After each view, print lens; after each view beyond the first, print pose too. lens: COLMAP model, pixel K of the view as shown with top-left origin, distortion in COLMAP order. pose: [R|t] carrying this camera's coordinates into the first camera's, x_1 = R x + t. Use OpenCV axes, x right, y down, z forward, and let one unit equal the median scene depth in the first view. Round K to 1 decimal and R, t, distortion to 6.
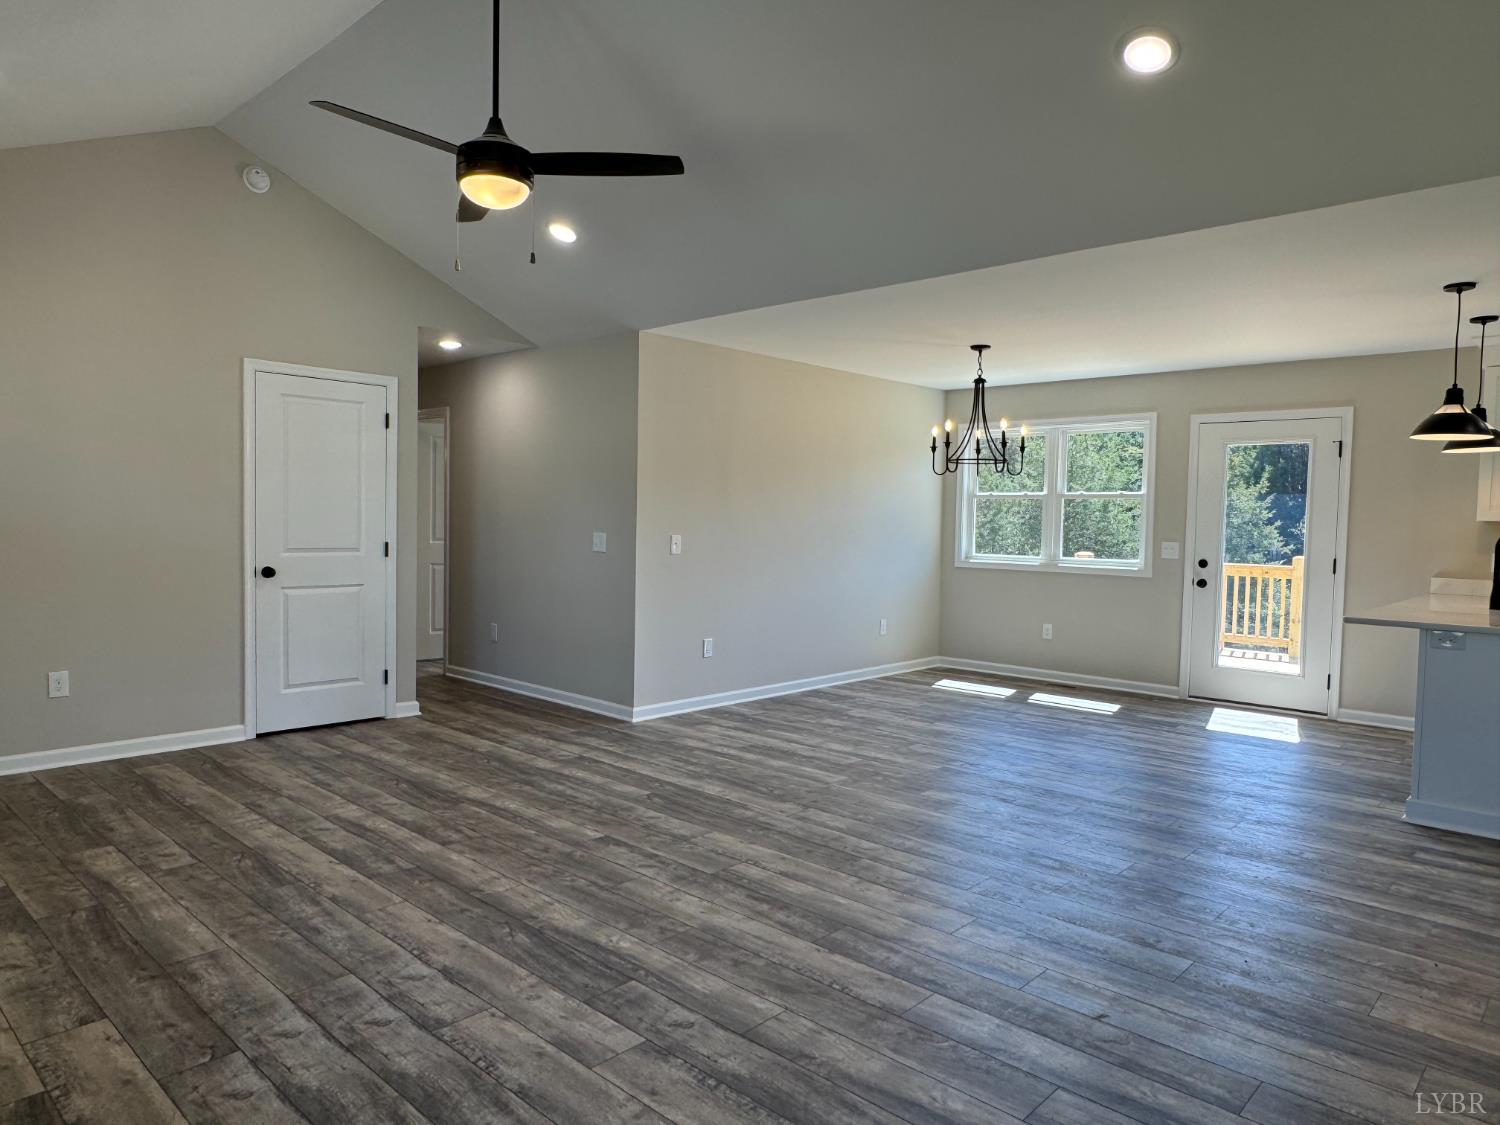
lens RADIAL K [[974.4, 0, 739.5], [0, 974.4, 558.1], [0, 0, 1]] dist [-0.007845, 0.005463]
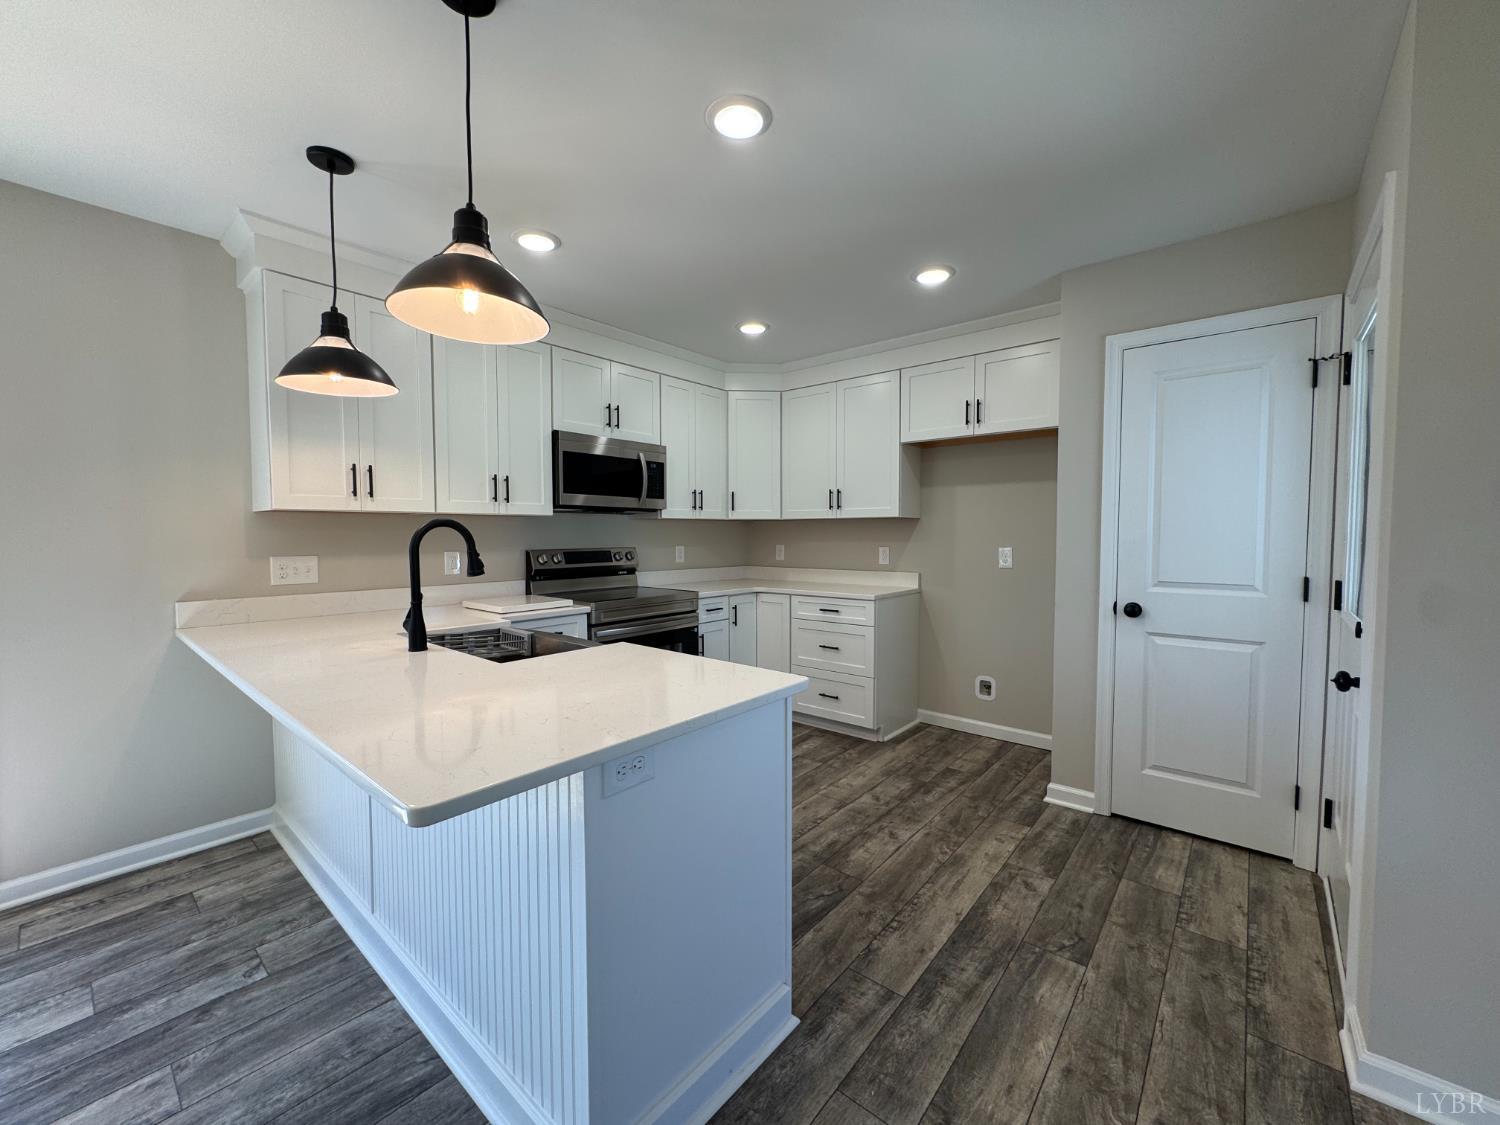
lens RADIAL K [[595.2, 0, 750.5], [0, 595.2, 563.5], [0, 0, 1]] dist [-0.002973, 0.001158]
pose [[-0.057362, -0.072791, 0.995696, 0.544740], [0.043539, 0.996207, 0.075337, -0.027653], [-0.997404, 0.047673, -0.053976, 1.115315]]
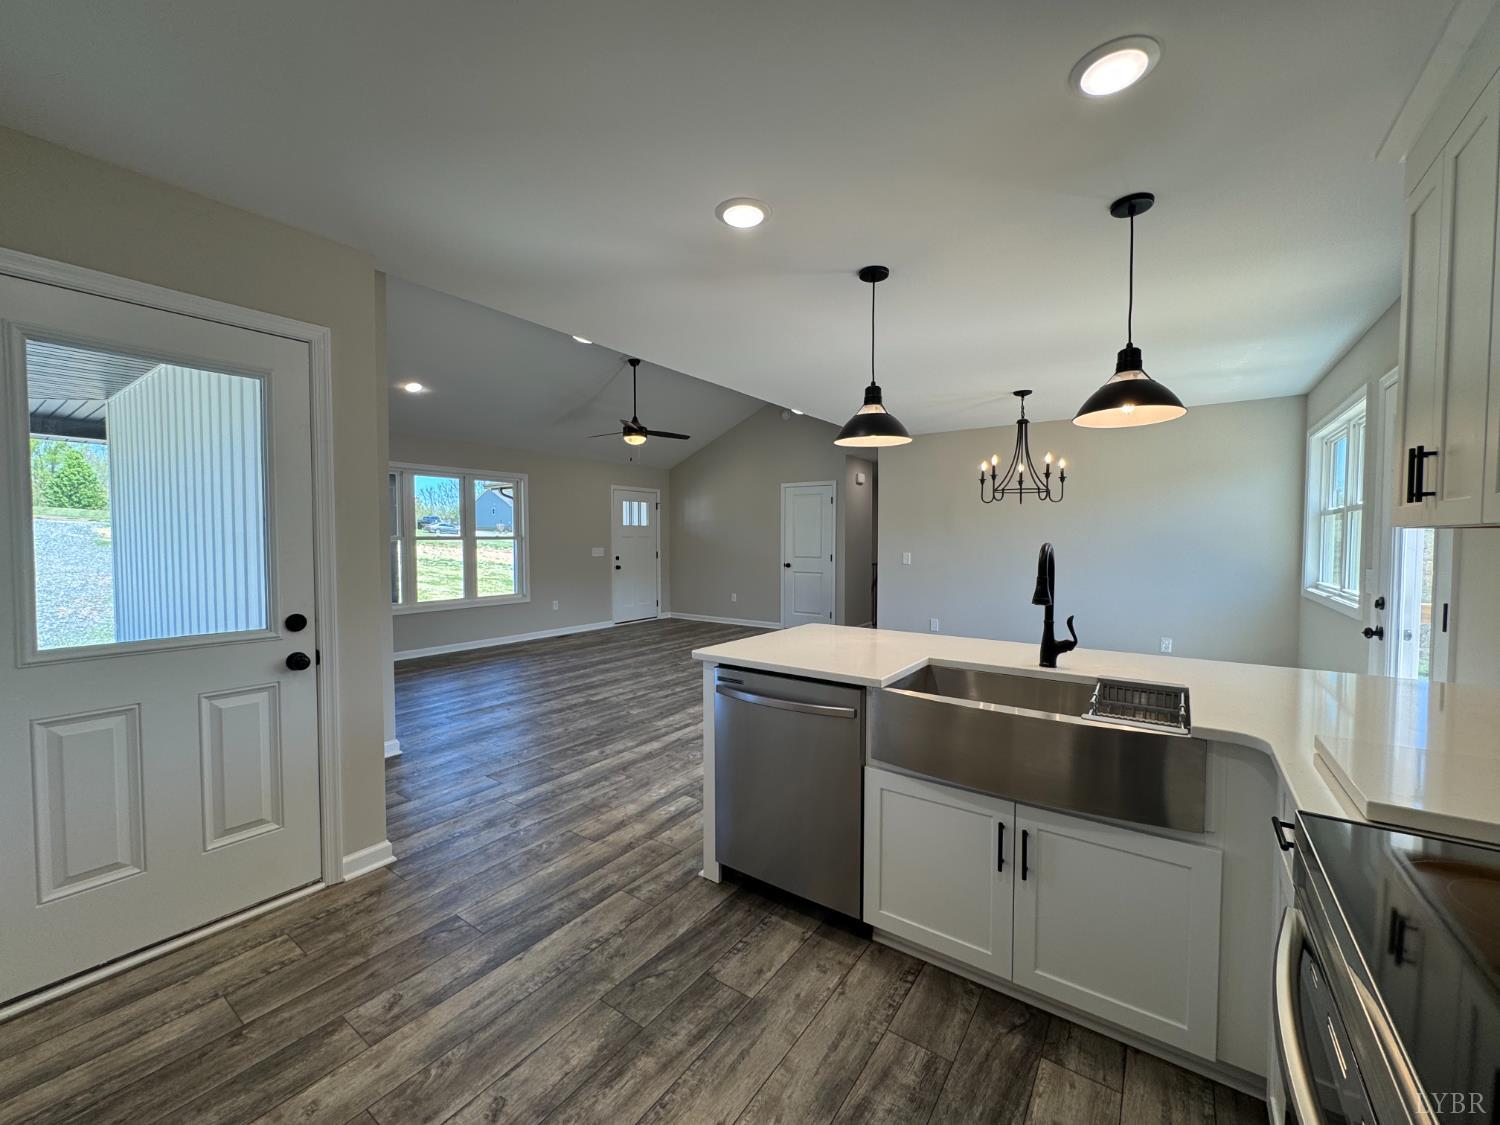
lens RADIAL K [[595.2, 0, 740.7], [0, 595.2, 559.0], [0, 0, 1]] dist [-0.002973, 0.001158]
pose [[0.125998, 0.014541, -0.991924, 1.574318], [-0.037339, 0.999254, 0.009906, -0.017336], [0.991328, 0.035789, 0.126447, 1.024753]]
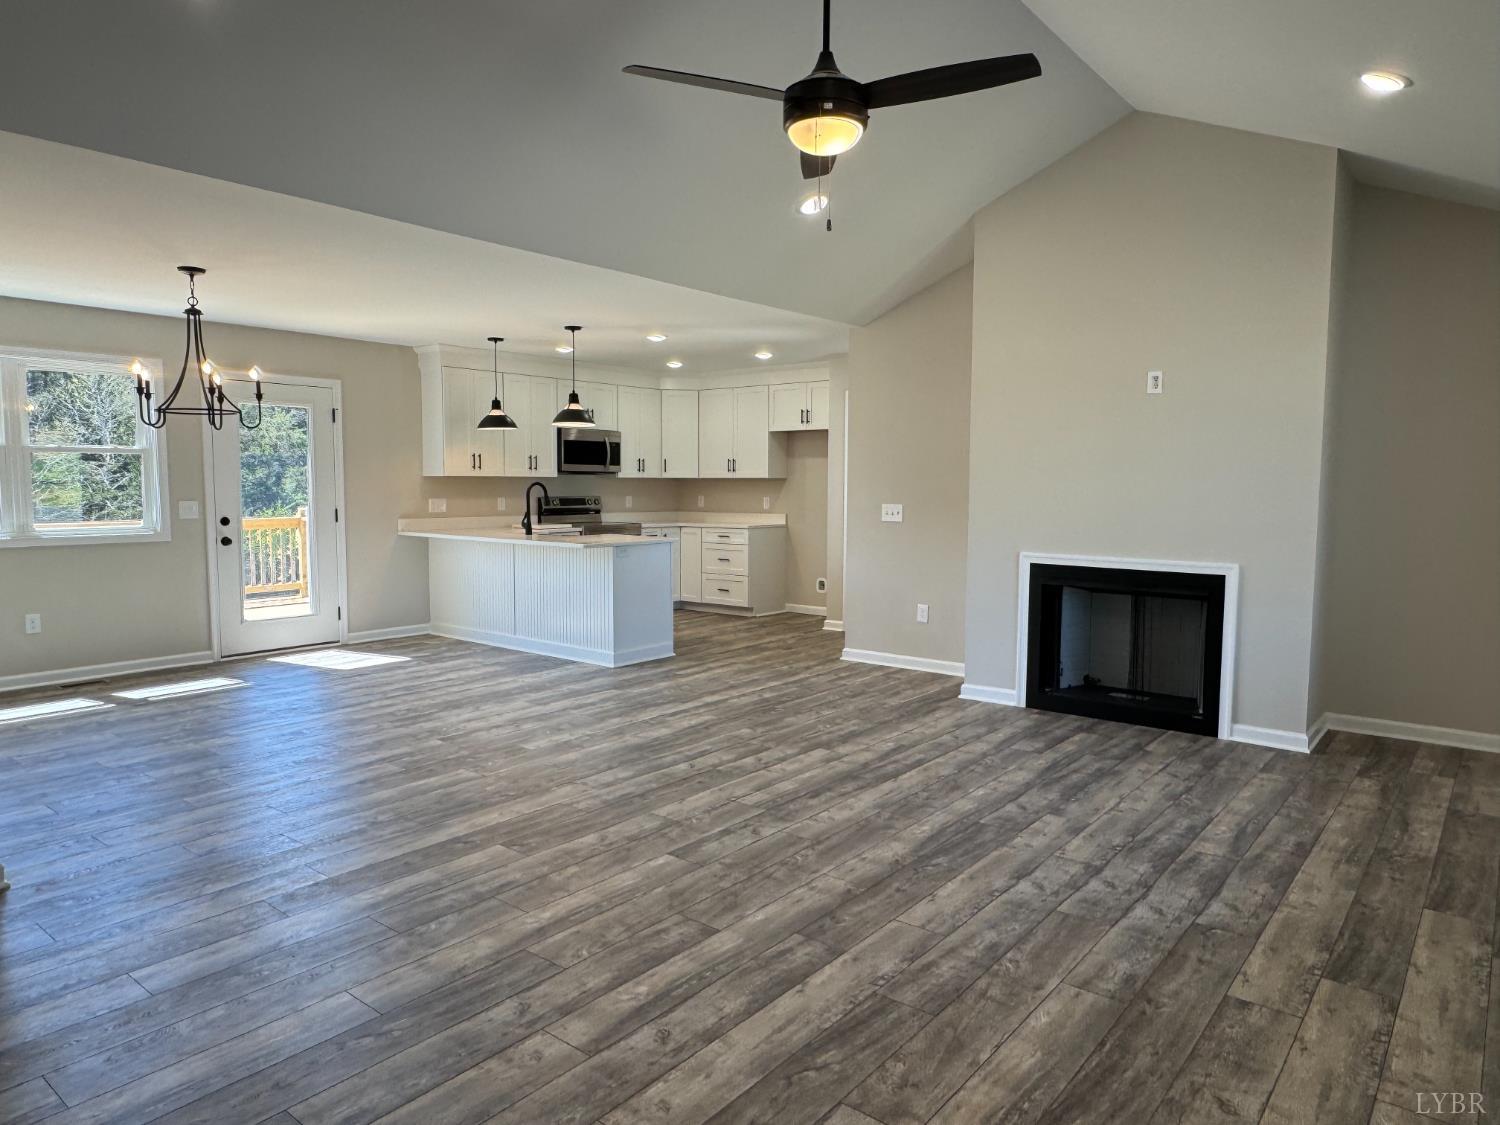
lens RADIAL K [[974.4, 0, 755.3], [0, 974.4, 556.9], [0, 0, 1]] dist [-0.007845, 0.005463]
pose [[-0.085726, -0.099024, 0.991386, -1.081326], [0.036073, 0.994088, 0.102413, -0.078149], [-0.995666, 0.044542, -0.081647, 1.064631]]
